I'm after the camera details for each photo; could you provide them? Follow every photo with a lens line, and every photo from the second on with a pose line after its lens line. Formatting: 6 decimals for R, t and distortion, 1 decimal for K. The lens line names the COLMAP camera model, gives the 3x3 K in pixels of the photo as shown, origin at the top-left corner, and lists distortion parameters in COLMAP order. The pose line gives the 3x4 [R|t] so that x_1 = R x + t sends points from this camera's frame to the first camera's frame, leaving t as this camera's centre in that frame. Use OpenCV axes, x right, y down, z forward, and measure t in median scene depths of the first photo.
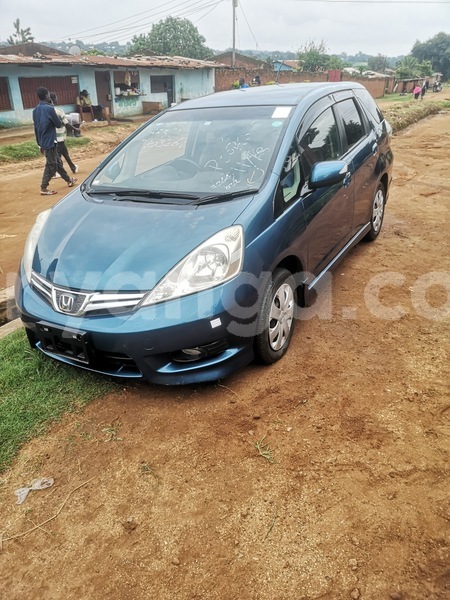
lens RADIAL K [[473.5, 0, 224.4], [0, 473.5, 300.5], [0, 0, 1]] dist [0.050107, -0.057083]
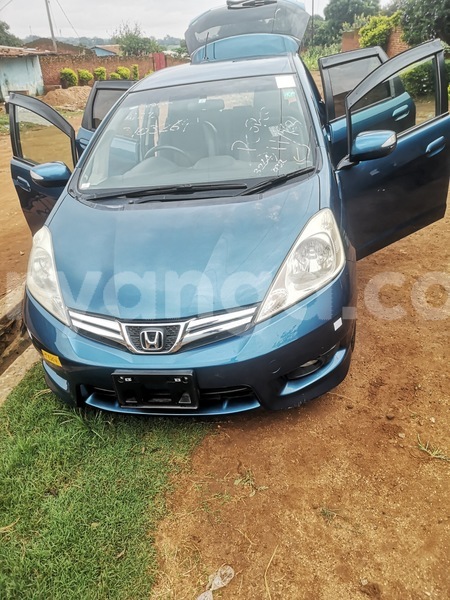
lens RADIAL K [[473.5, 0, 224.2], [0, 473.5, 298.7], [0, 0, 1]] dist [0.050107, -0.057083]
pose [[0.935024, -0.198490, 0.293822, -0.407896], [0.192287, 0.980056, 0.050161, -0.071917], [-0.297919, 0.009597, 0.954543, 0.210551]]
